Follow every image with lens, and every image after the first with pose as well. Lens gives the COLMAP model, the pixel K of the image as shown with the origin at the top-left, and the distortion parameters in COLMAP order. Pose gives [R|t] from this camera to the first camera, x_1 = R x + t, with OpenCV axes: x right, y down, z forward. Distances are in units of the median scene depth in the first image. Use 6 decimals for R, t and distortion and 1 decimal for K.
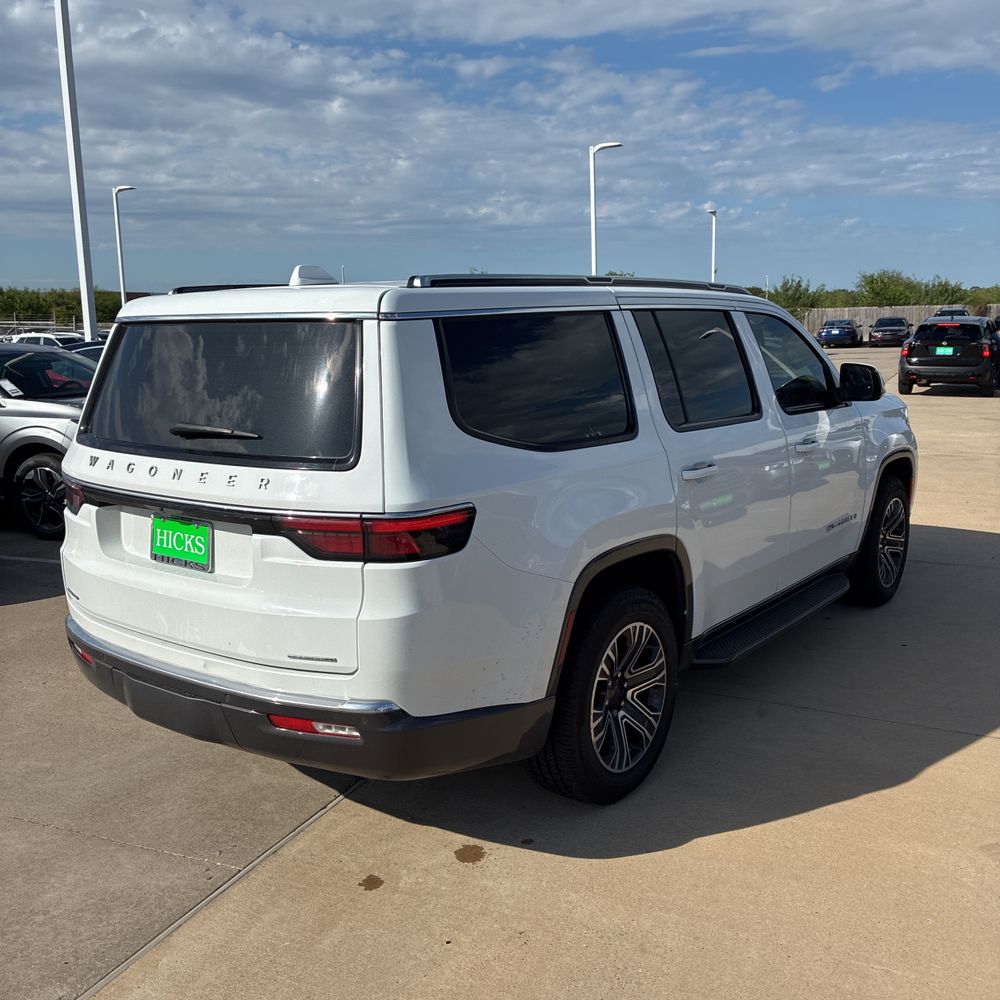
lens RADIAL K [[1023.0, 0, 500.0], [0, 1023.0, 500.0], [0, 0, 1]] dist [0.014599, 0.017082]
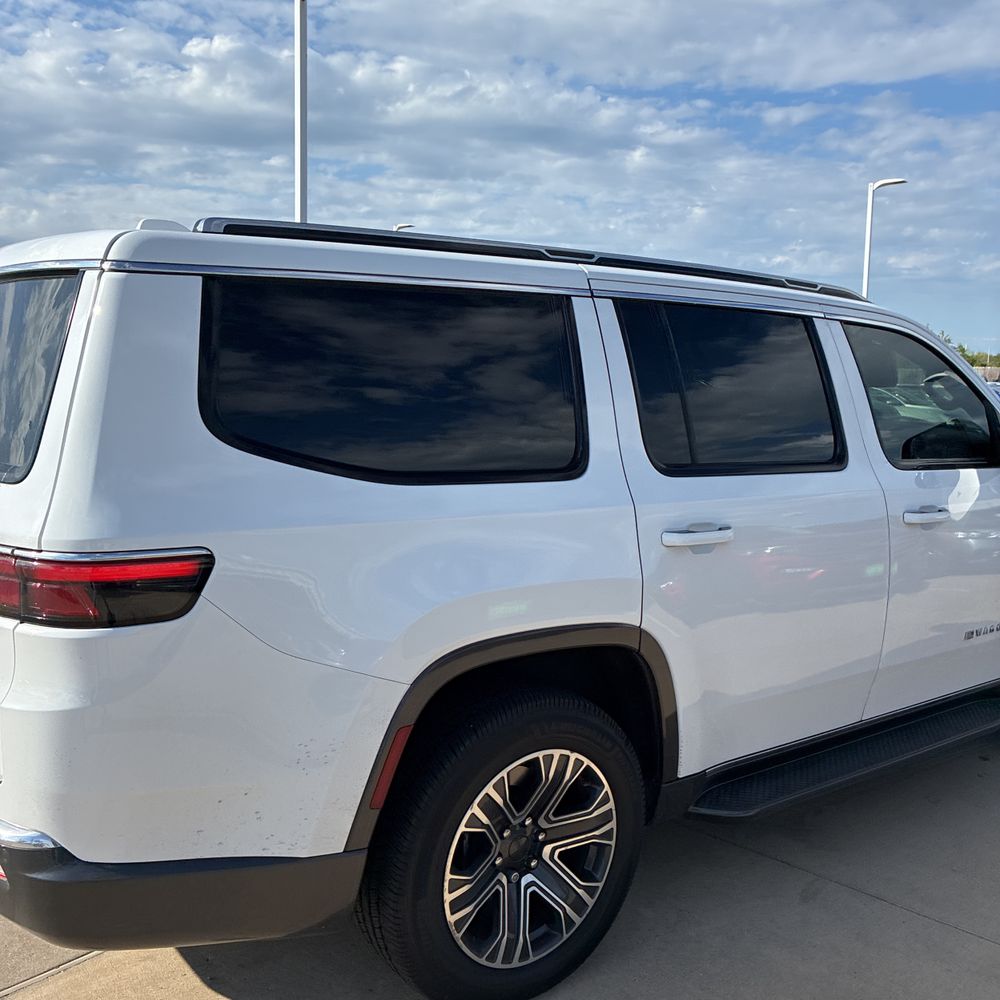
lens RADIAL K [[1023.0, 0, 500.0], [0, 1023.0, 500.0], [0, 0, 1]] dist [0.014599, 0.017082]
pose [[0.962124, 0.081892, -0.260021, 0.262843], [-0.092926, 0.995209, -0.030407, -0.020865], [0.256285, 0.053418, 0.965124, 0.327228]]
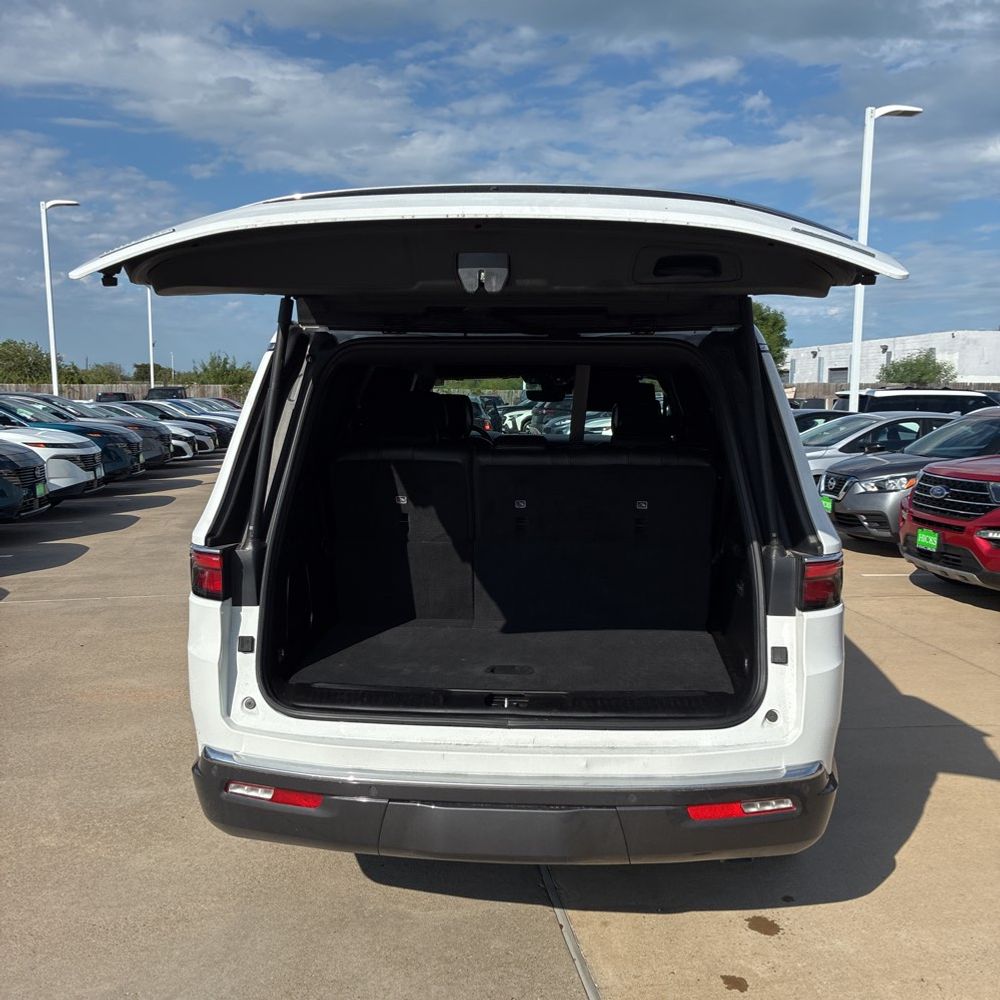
lens RADIAL K [[1029.7, 0, 499.3], [0, 1029.7, 484.4], [0, 0, 1]] dist [0.032034, -0.008592]
pose [[0.835791, -0.029312, 0.548264, -0.673262], [0.078915, 0.994619, -0.067125, -0.009522], [-0.543347, 0.099369, 0.833607, 0.278873]]
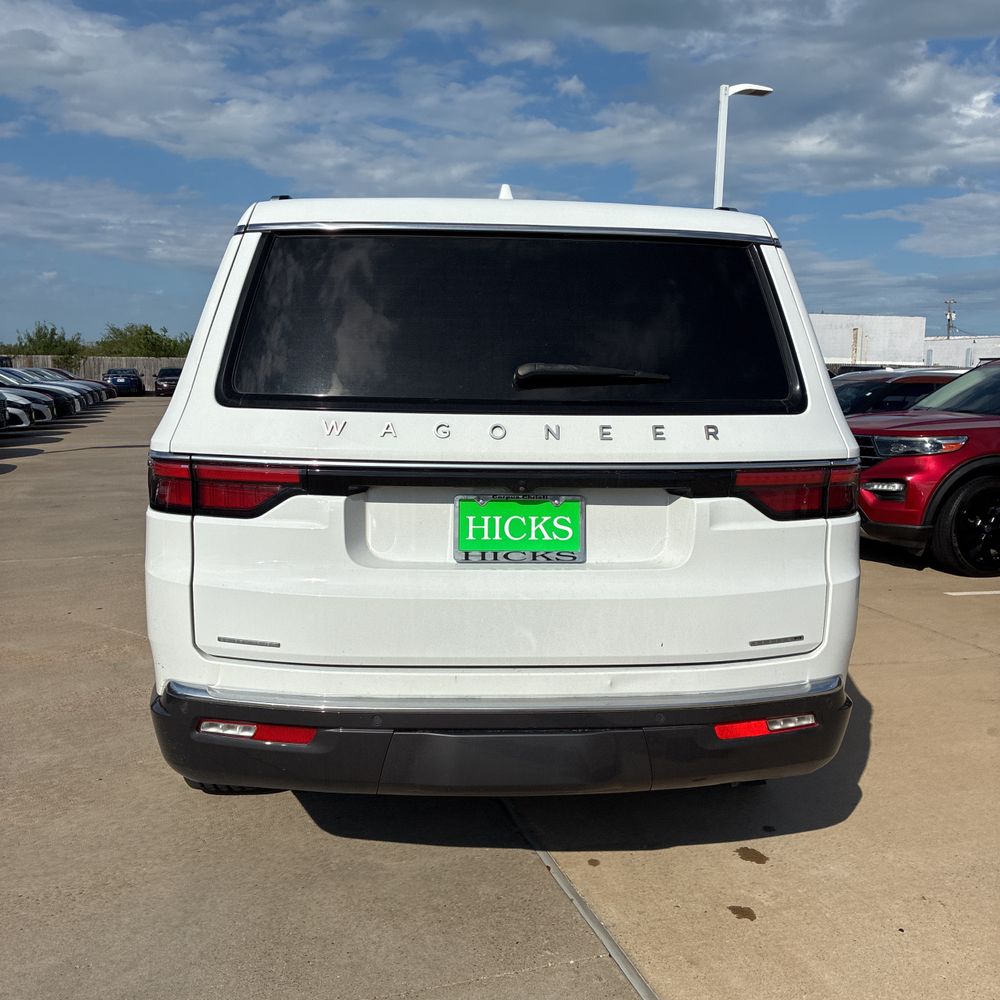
lens RADIAL K [[1035.9, 0, 481.2], [0, 1035.9, 489.7], [0, 0, 1]] dist [0.010692, 0.019156]
pose [[0.754208, -0.046982, 0.654953, -0.722410], [0.089934, 0.995428, -0.032158, 0.030703], [-0.650448, 0.083157, 0.754985, 0.405240]]
